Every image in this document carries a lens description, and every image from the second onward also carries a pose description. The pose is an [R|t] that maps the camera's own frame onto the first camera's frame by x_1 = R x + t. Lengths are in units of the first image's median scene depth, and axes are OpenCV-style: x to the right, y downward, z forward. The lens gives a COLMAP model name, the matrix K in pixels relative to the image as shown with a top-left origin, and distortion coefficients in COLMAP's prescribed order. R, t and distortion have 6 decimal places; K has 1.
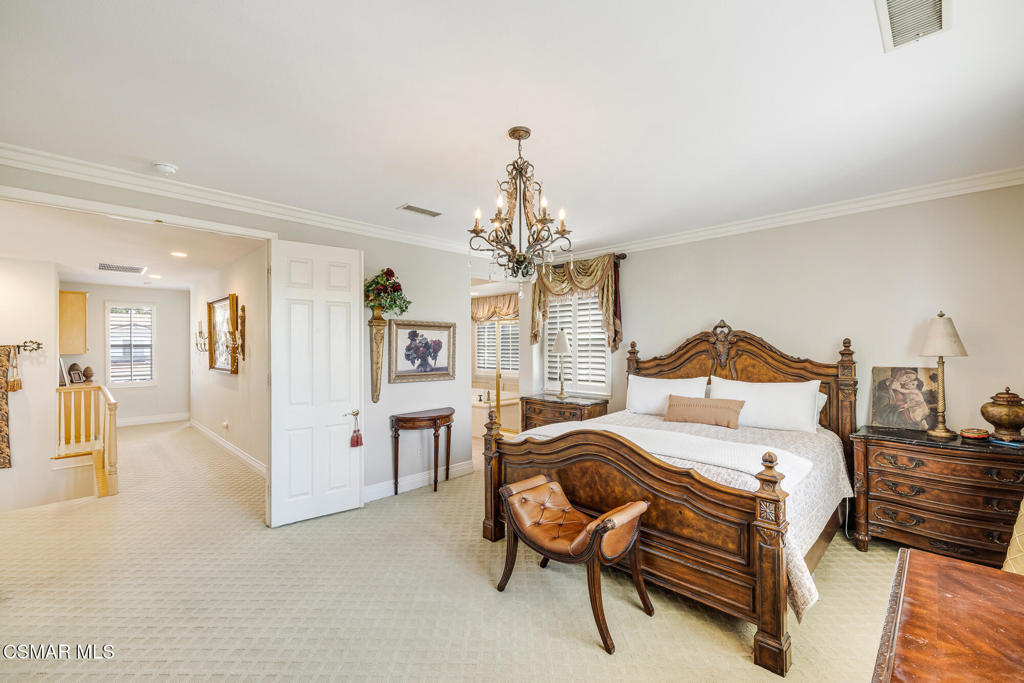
lens RADIAL K [[429.0, 0, 510.3], [0, 429.0, 344.7], [0, 0, 1]] dist [-0.002997, 0.000142]
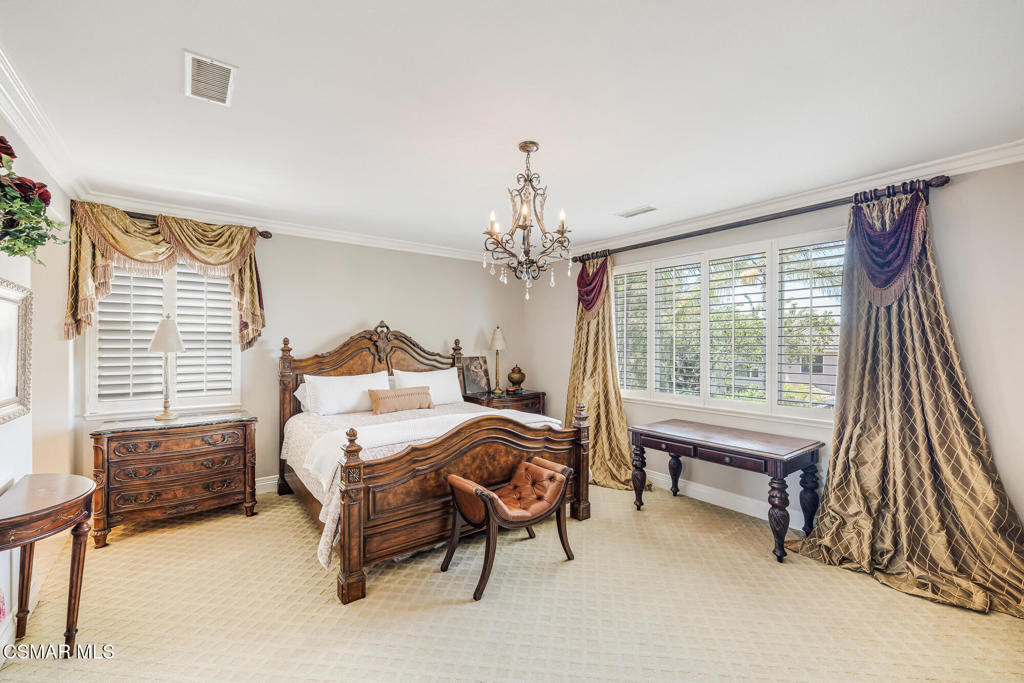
lens RADIAL K [[429.0, 0, 509.5], [0, 429.0, 341.0], [0, 0, 1]] dist [-0.002997, 0.000142]
pose [[0.141348, 0.010439, 0.989905, -0.595591], [-0.008191, 0.999923, -0.009375, 0.004847], [-0.989926, -0.006783, 0.141422, 0.499129]]
